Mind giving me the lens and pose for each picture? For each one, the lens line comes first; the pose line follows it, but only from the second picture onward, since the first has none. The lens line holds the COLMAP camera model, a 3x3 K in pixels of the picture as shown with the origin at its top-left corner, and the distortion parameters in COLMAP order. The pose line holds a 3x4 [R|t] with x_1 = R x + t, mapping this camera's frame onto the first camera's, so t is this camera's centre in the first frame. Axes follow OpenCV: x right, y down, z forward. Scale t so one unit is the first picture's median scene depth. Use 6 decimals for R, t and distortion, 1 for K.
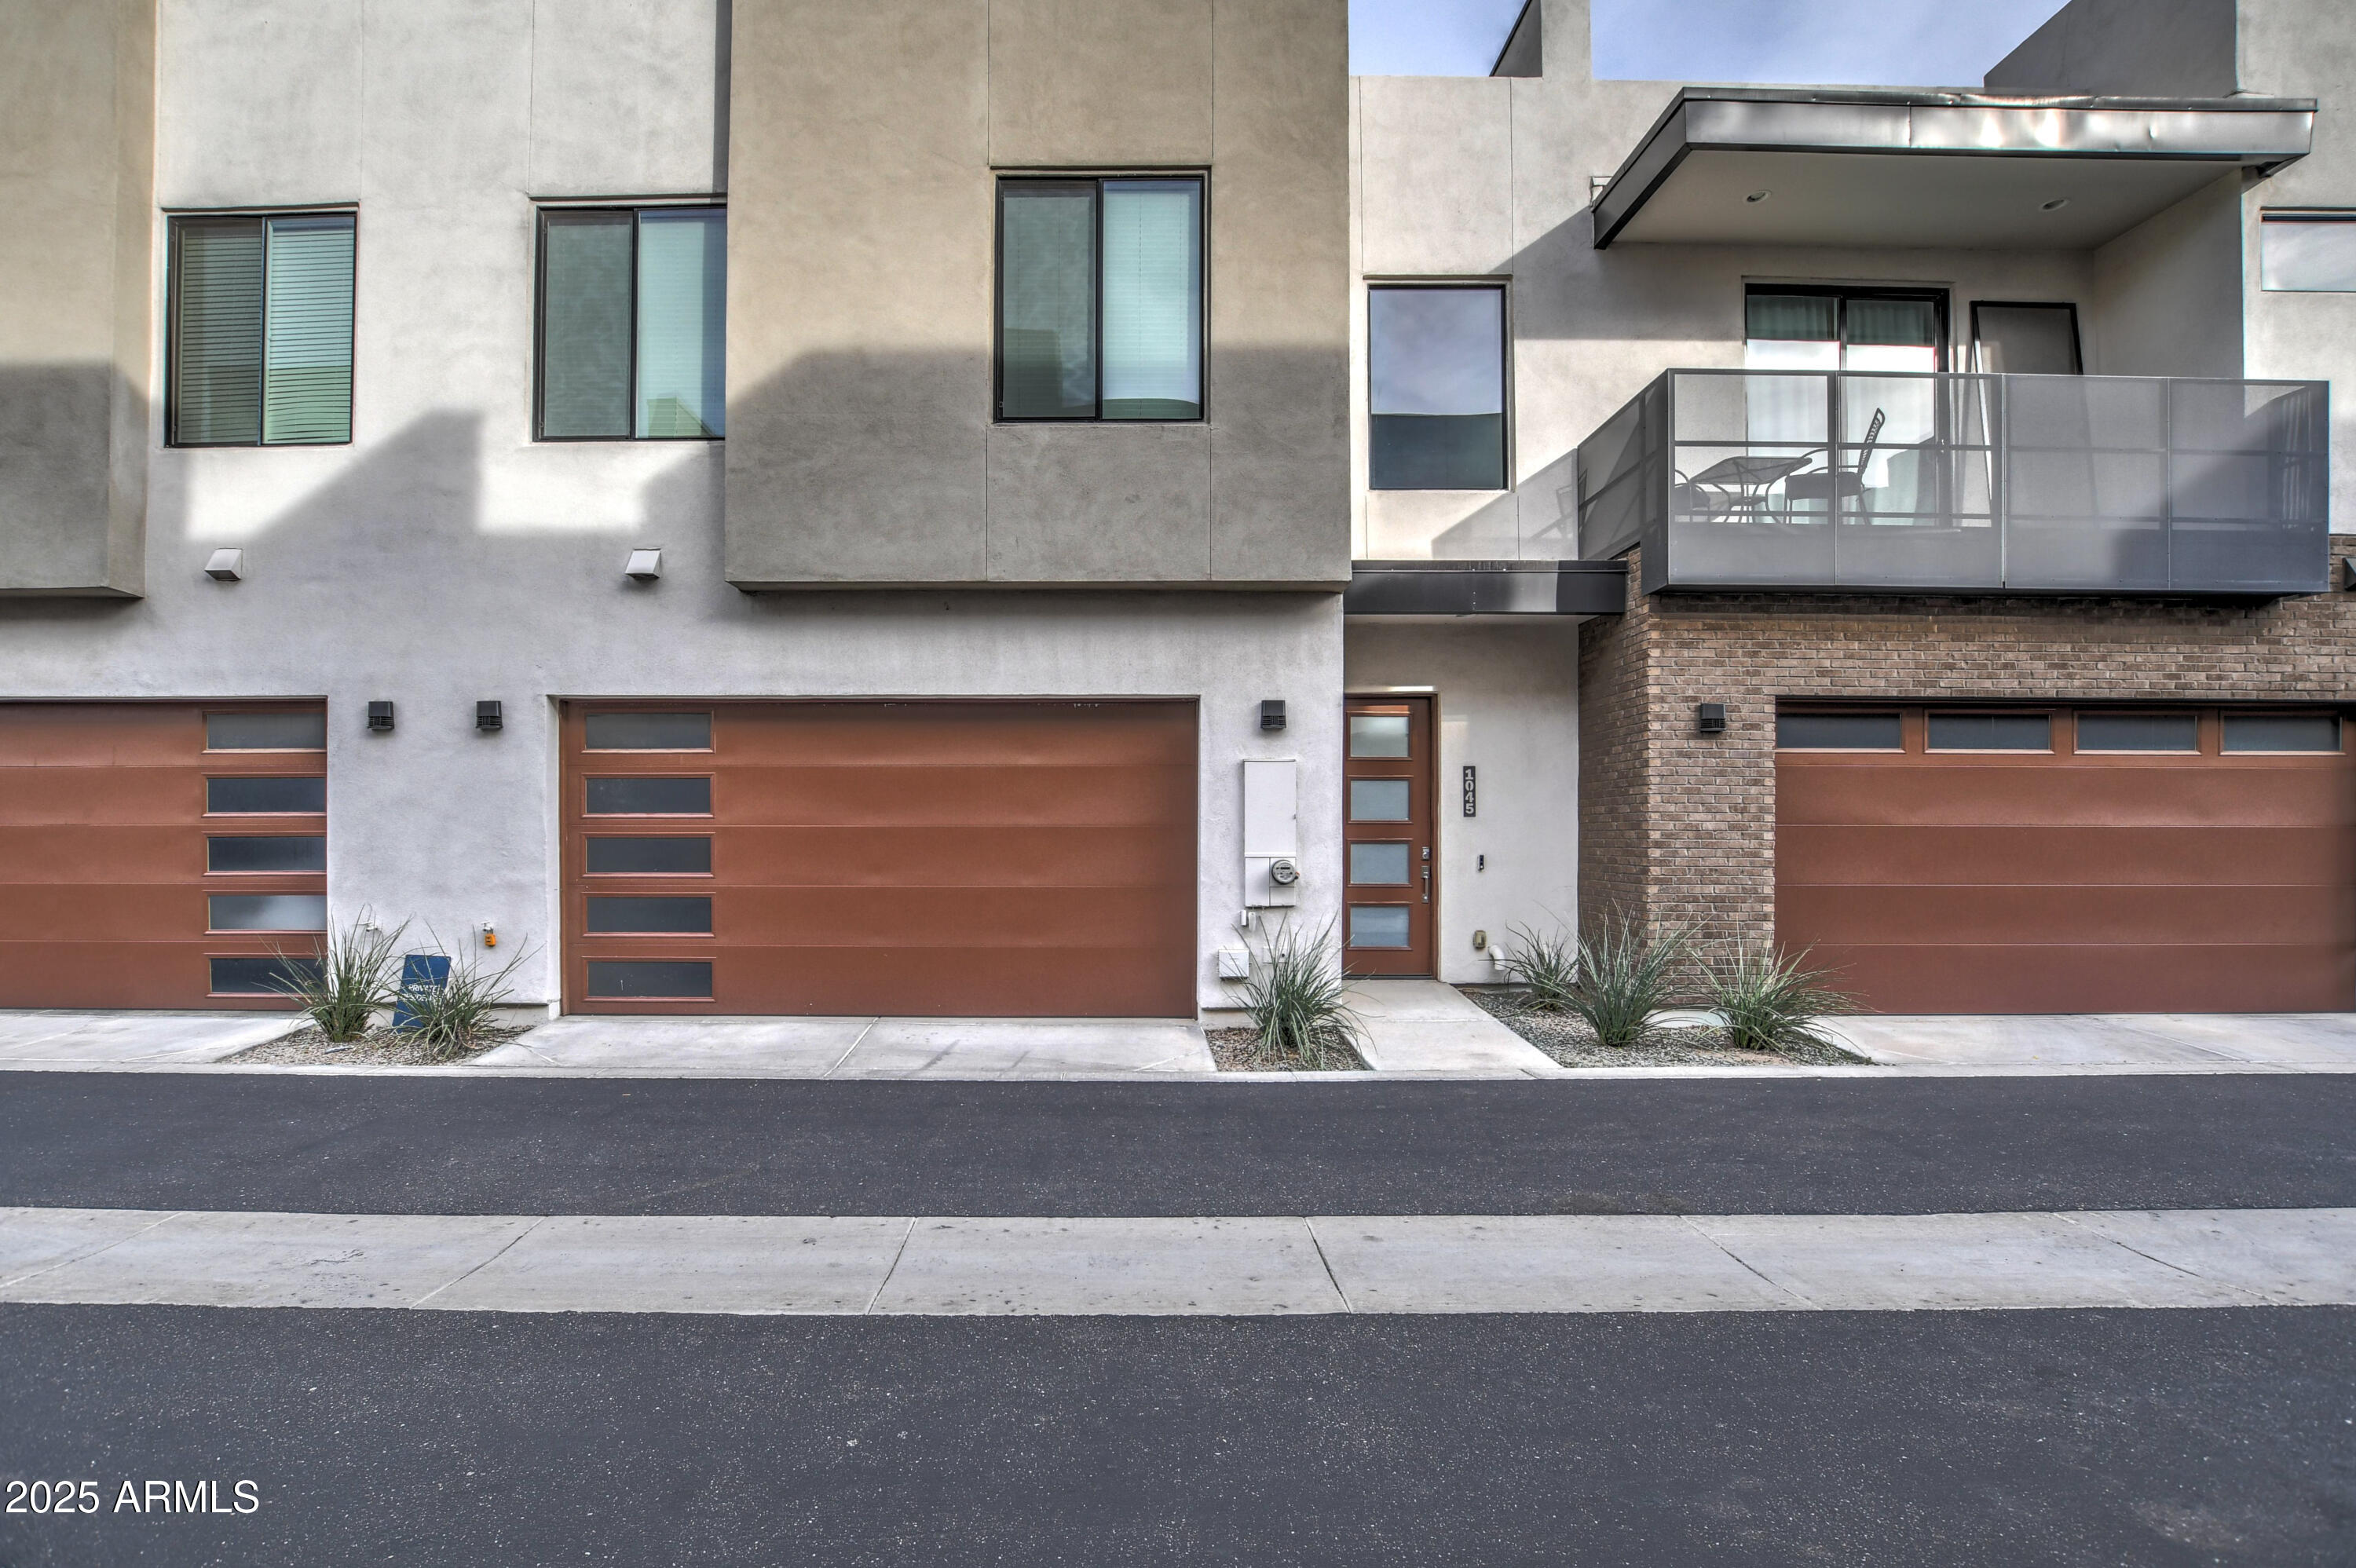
lens RADIAL K [[1055.5, 0, 1153.0], [0, 1055.5, 787.8], [0, 0, 1]] dist [-0.031039, 0.003446]
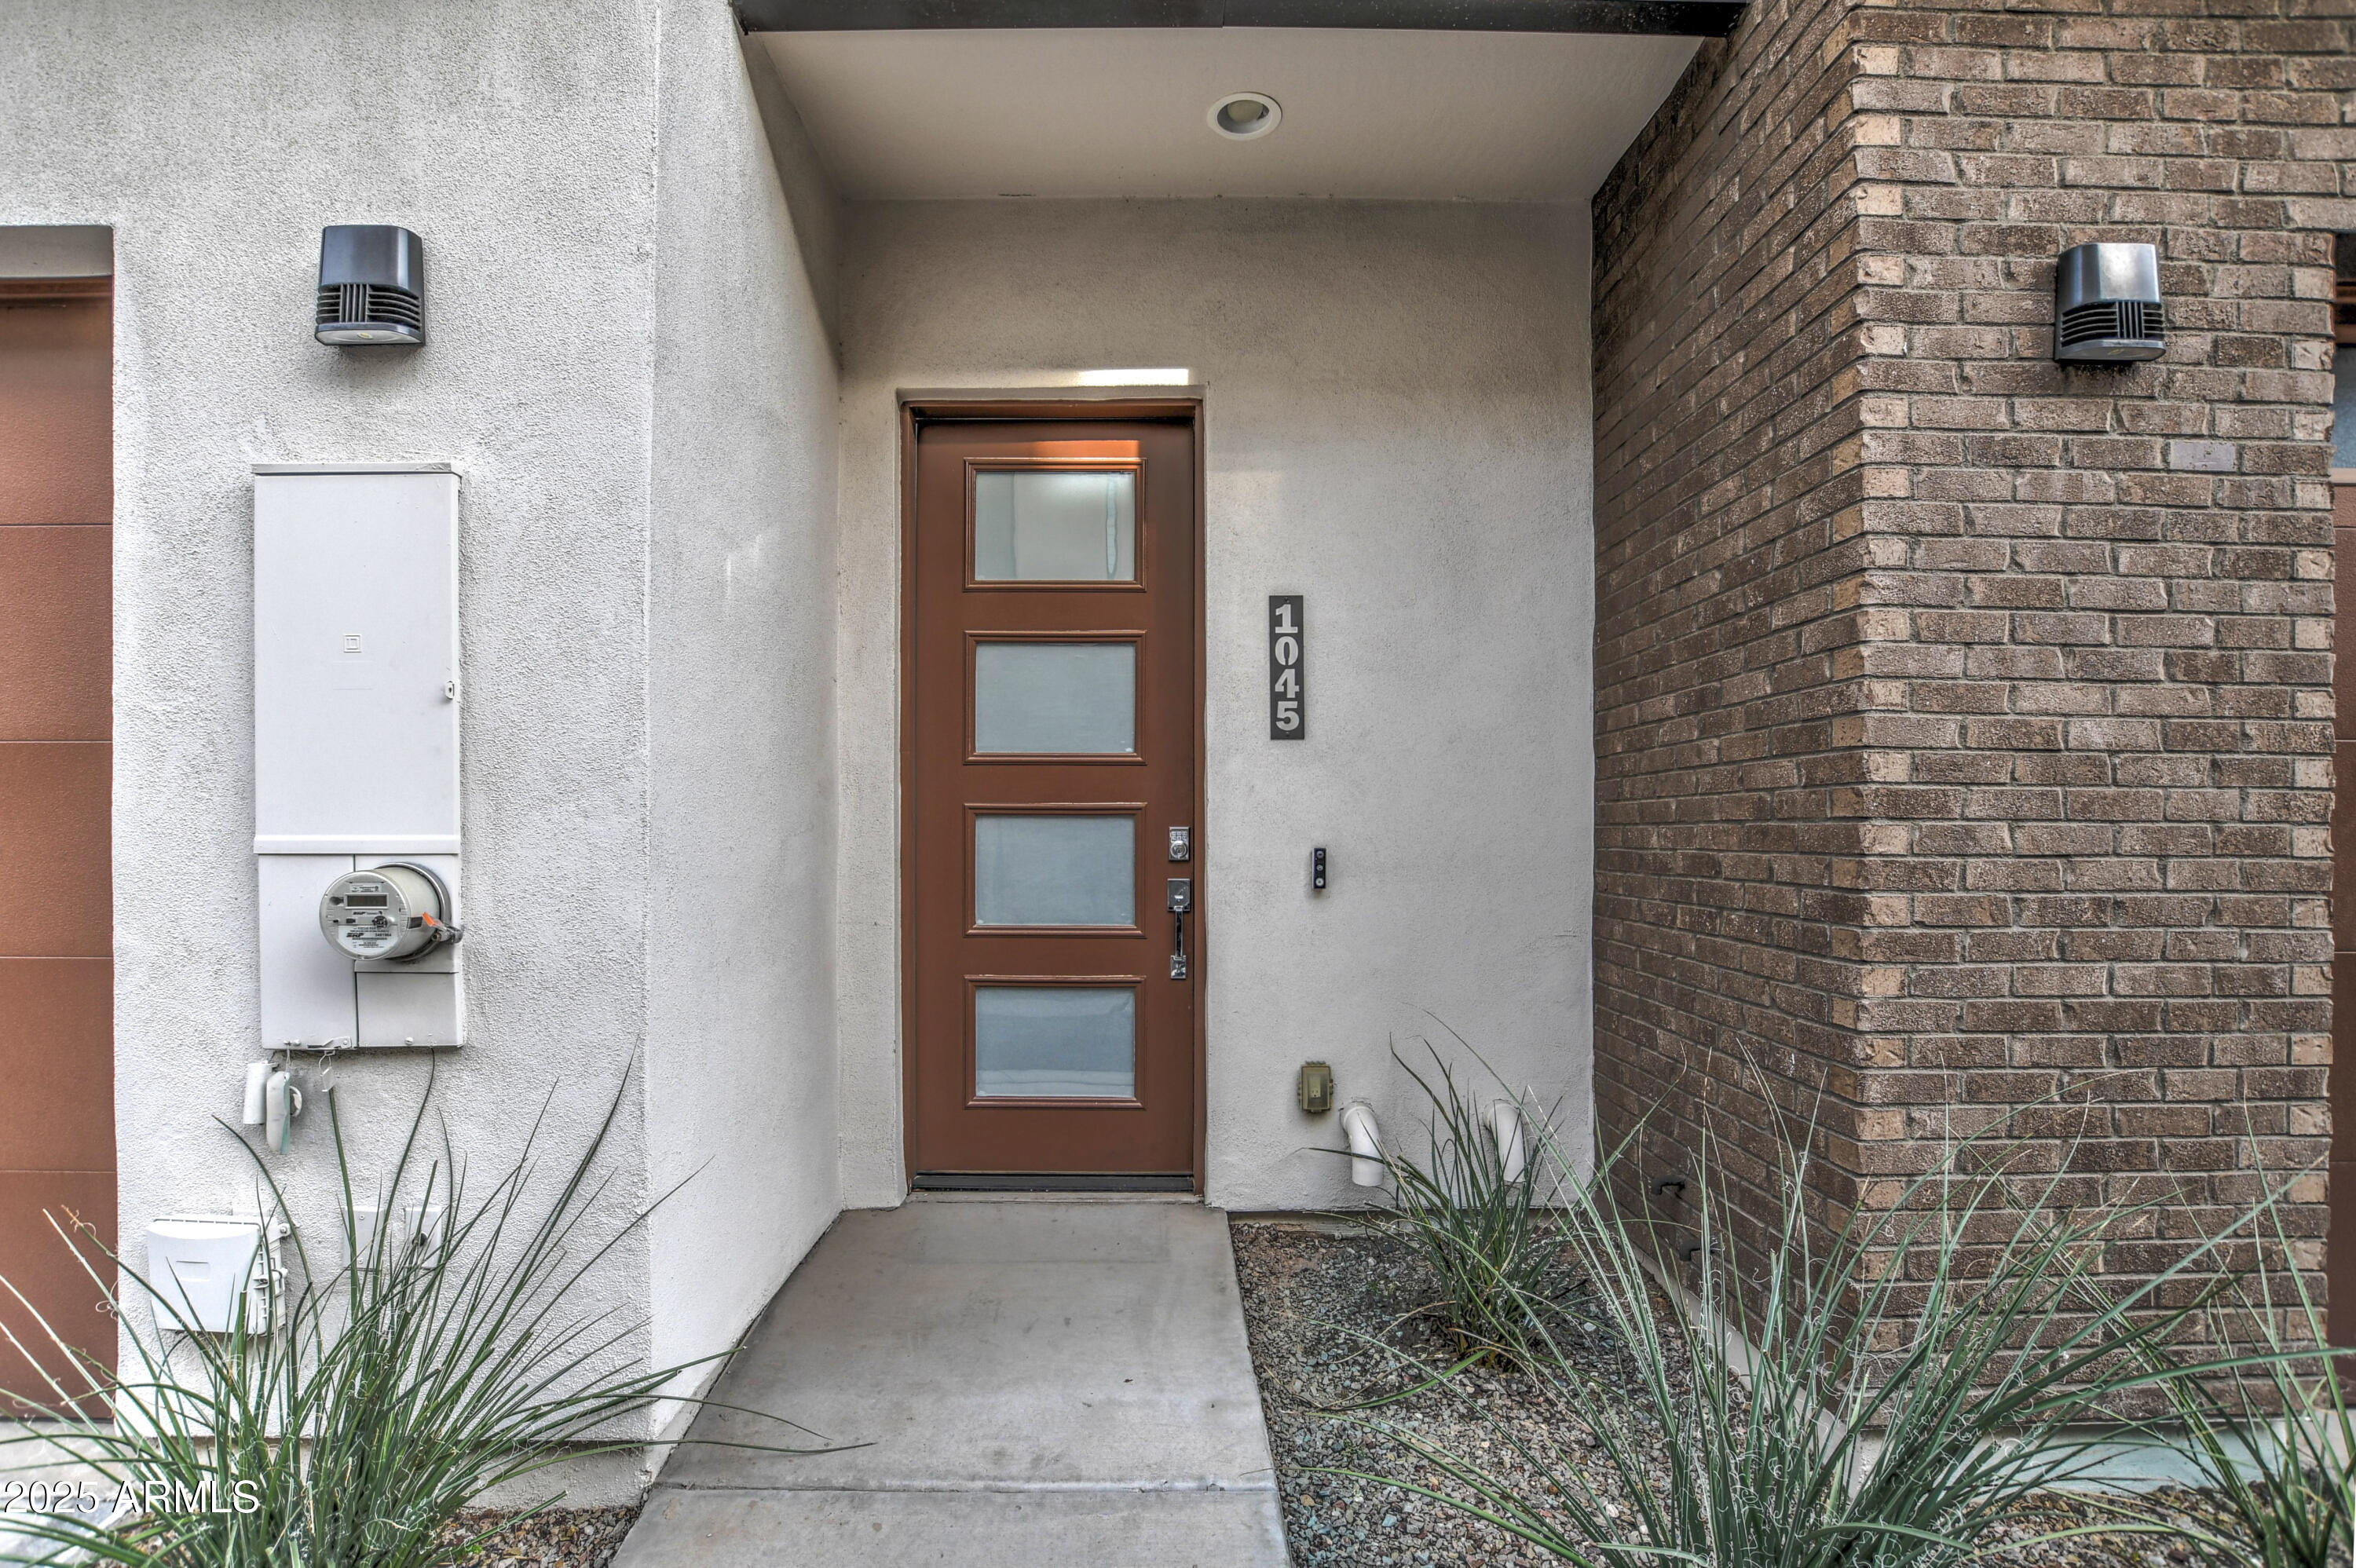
lens RADIAL K [[1055.5, 0, 1200.3], [0, 1055.5, 781.2], [0, 0, 1]] dist [-0.031039, 0.003446]
pose [[0.999915, 0.000091, 0.013044, 0.308764], [-0.000086, 1.000000, -0.000400, 0.048241], [-0.013044, 0.000399, 0.999915, 0.748746]]
